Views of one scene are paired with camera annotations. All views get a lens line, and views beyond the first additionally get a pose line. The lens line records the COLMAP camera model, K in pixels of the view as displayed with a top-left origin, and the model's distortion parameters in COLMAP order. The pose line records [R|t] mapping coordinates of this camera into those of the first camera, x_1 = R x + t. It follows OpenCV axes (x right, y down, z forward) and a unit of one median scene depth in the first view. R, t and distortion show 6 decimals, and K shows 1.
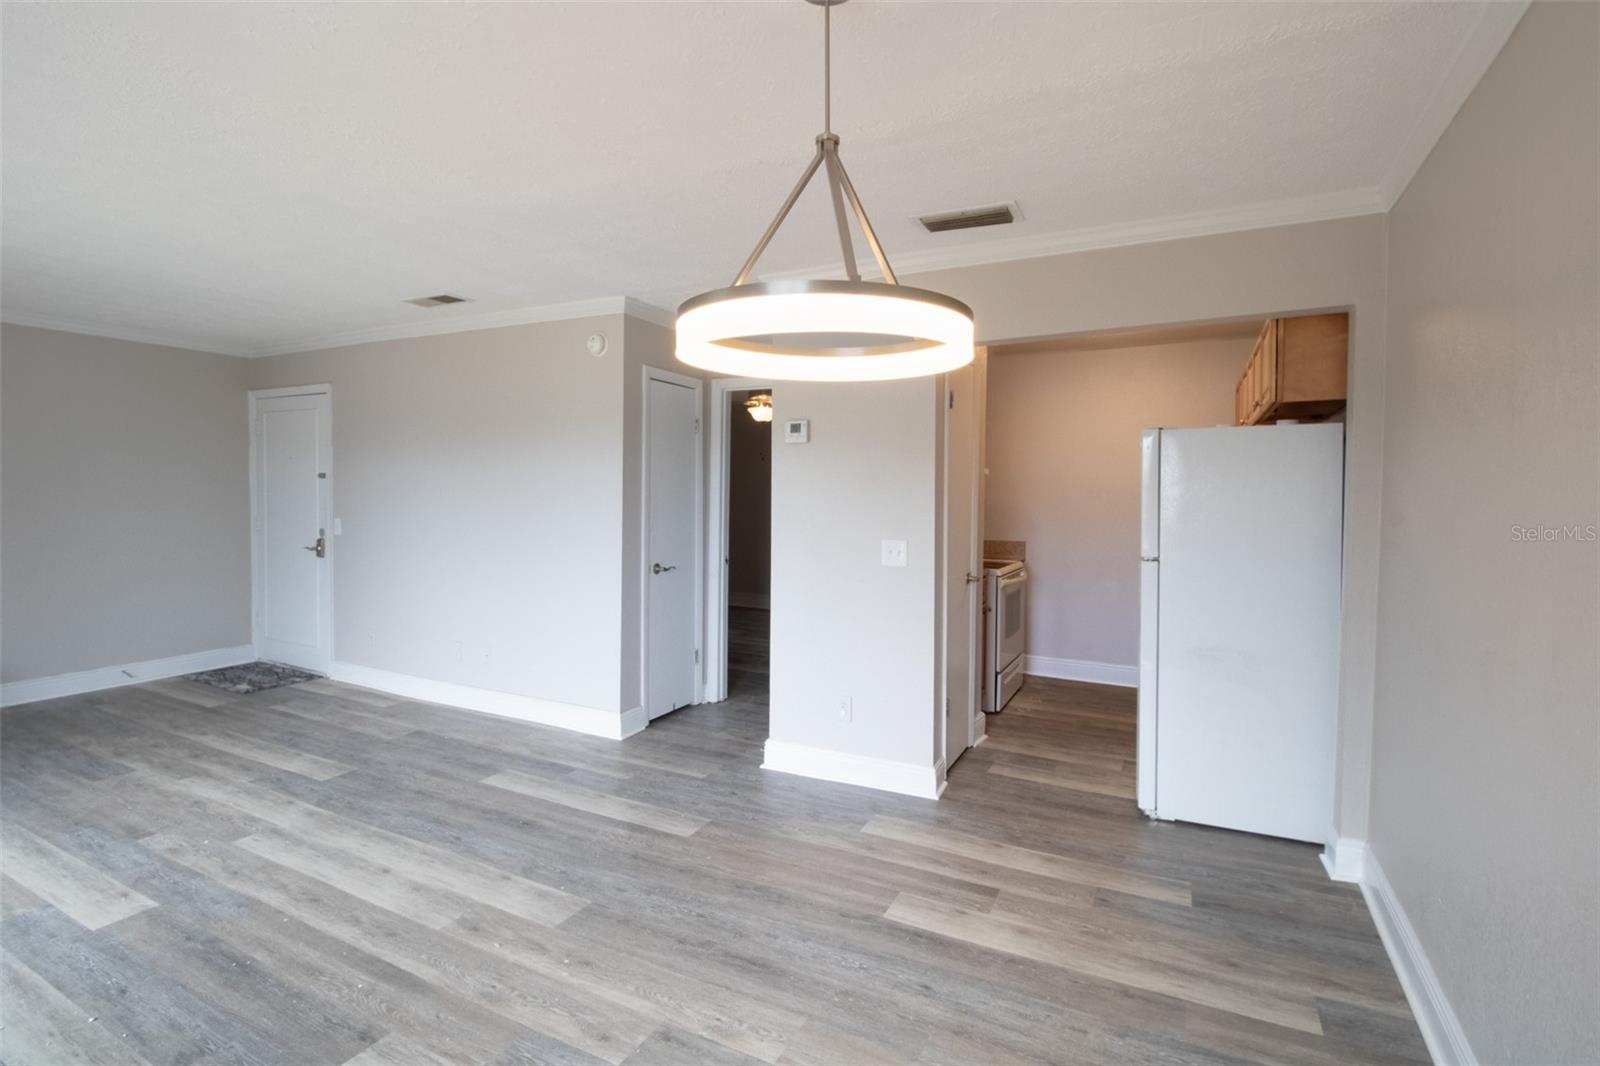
lens RADIAL K [[757.6, 0, 804.6], [0, 757.6, 517.1], [0, 0, 1]] dist [-0.001912, -0.011596]
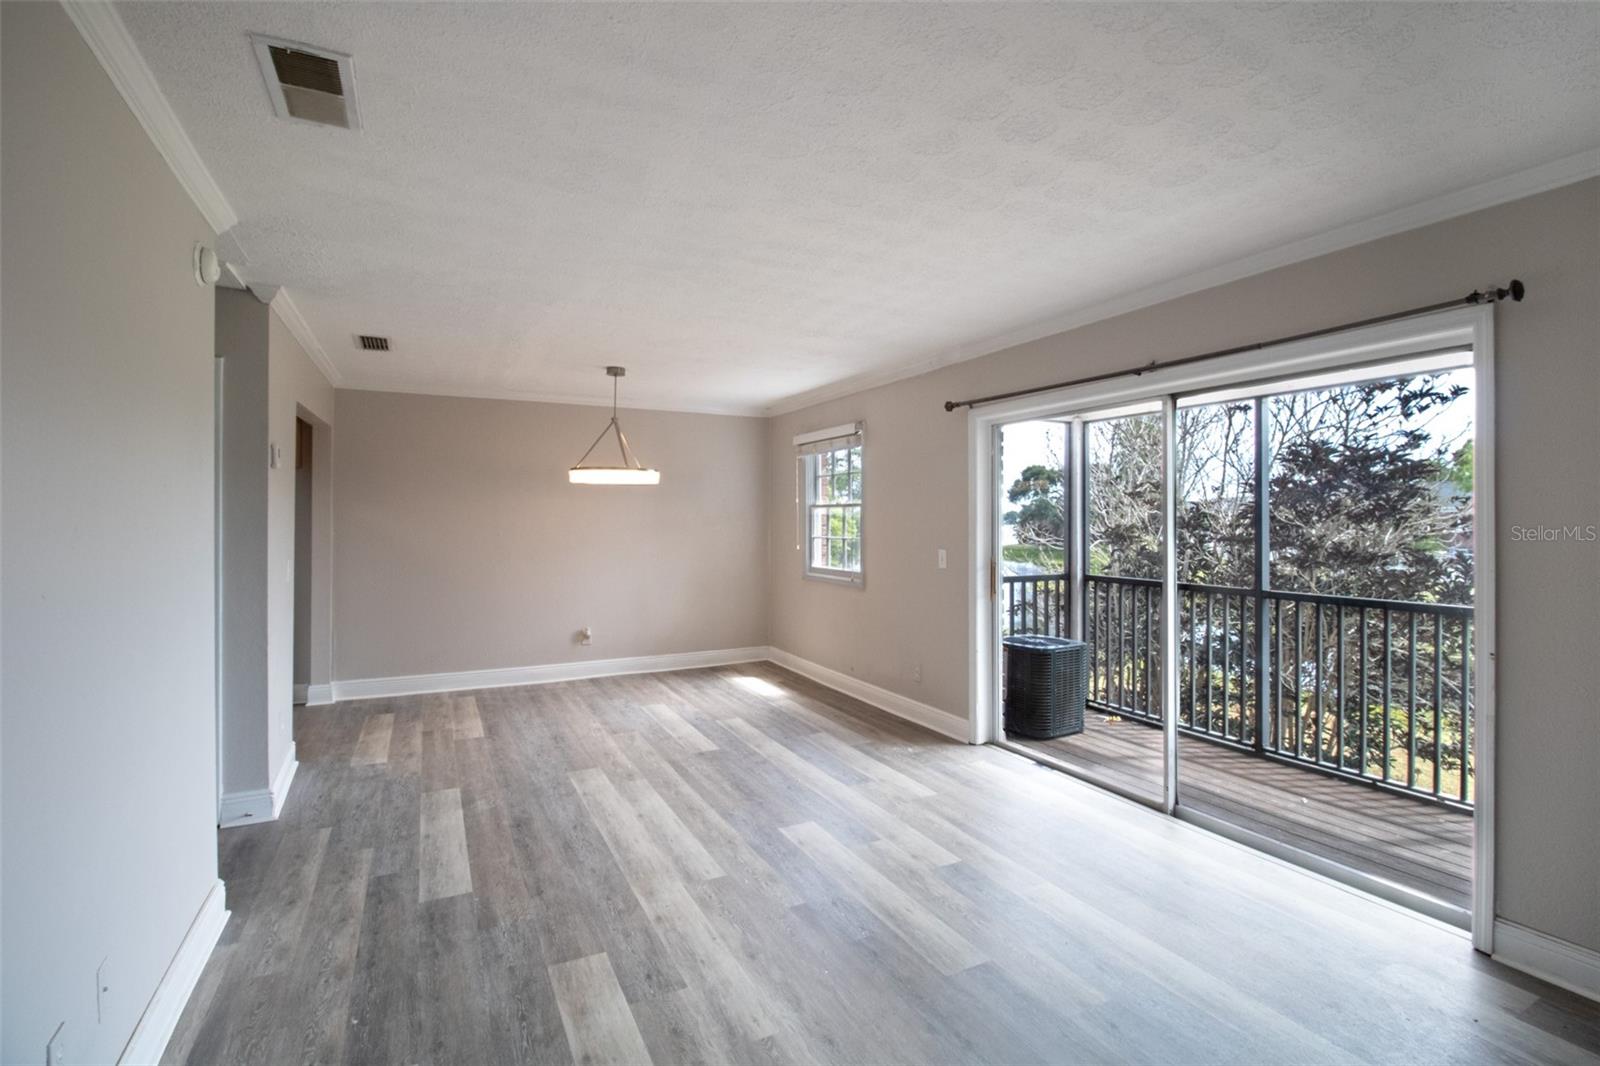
lens RADIAL K [[748.4, 0, 824.0], [0, 748.4, 513.8], [0, 0, 1]] dist [0.024814, -0.033382]
pose [[-0.826248, -0.004179, 0.563290, -1.402718], [0.011229, 0.999652, 0.023887, -0.073478], [-0.563194, 0.026062, -0.825914, 1.704820]]
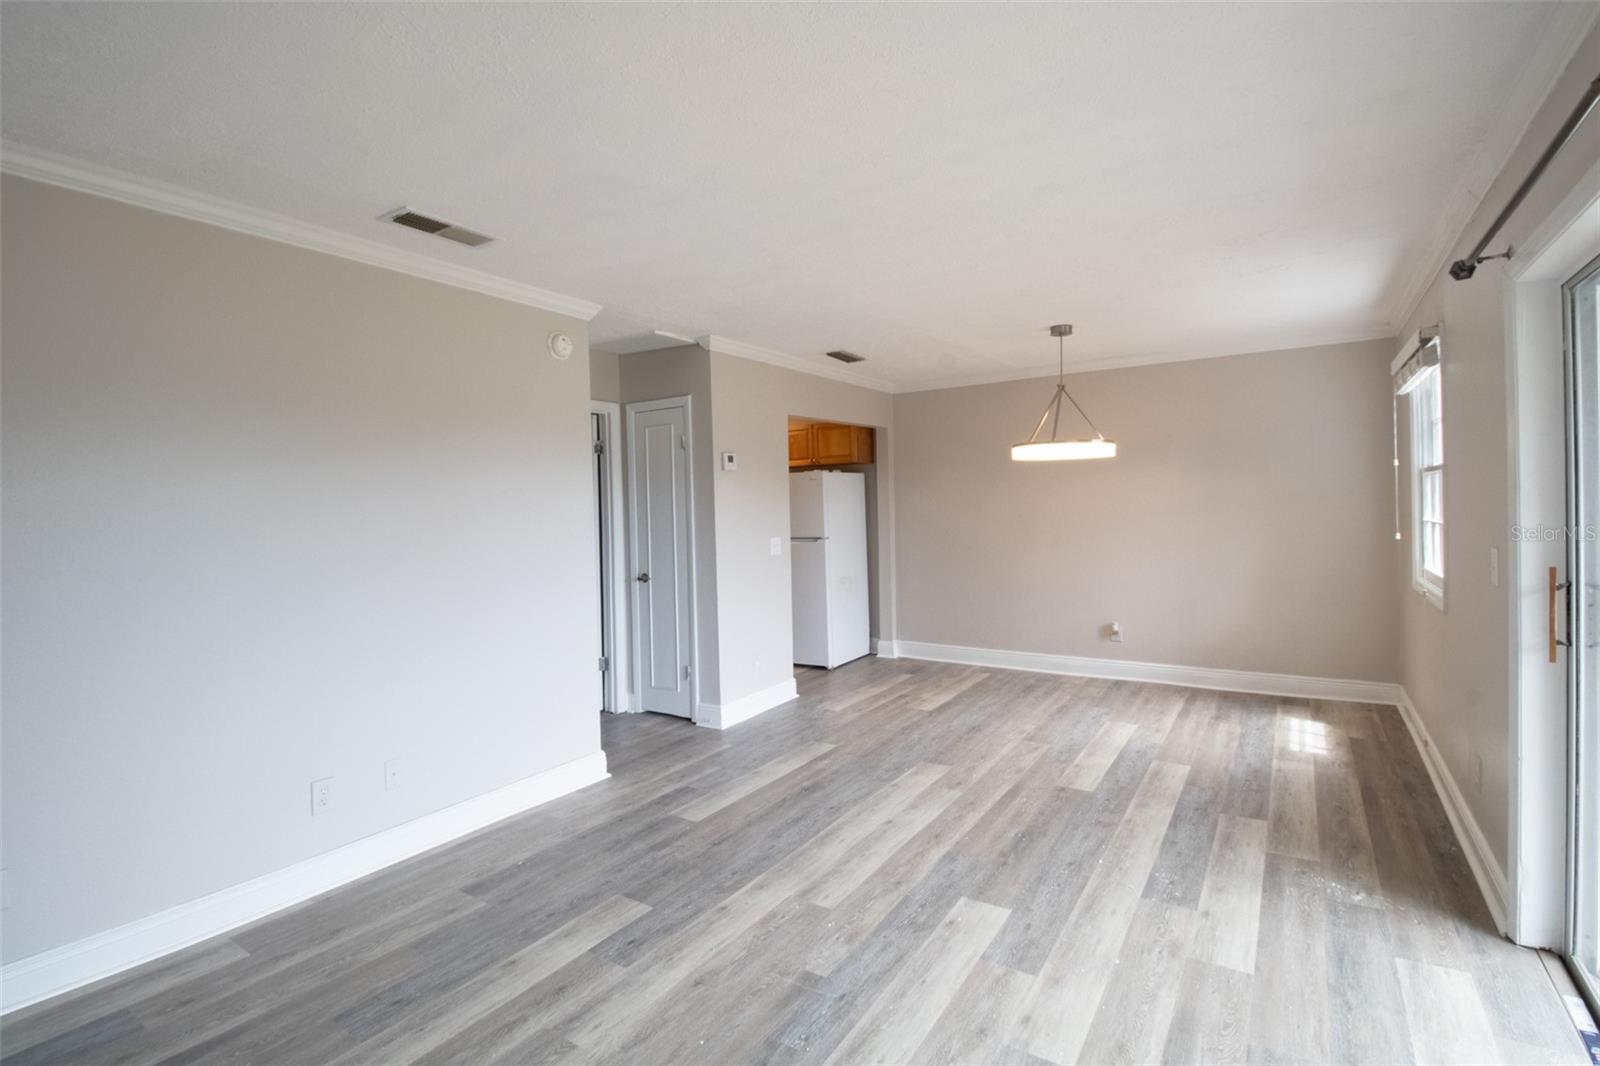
lens RADIAL K [[757.6, 0, 804.6], [0, 757.6, 517.1], [0, 0, 1]] dist [-0.001912, -0.011596]
pose [[0.097468, -0.023884, 0.994952, -1.607511], [0.056434, 0.998236, 0.018435, -0.048492], [-0.993637, 0.054353, 0.098644, 0.895056]]
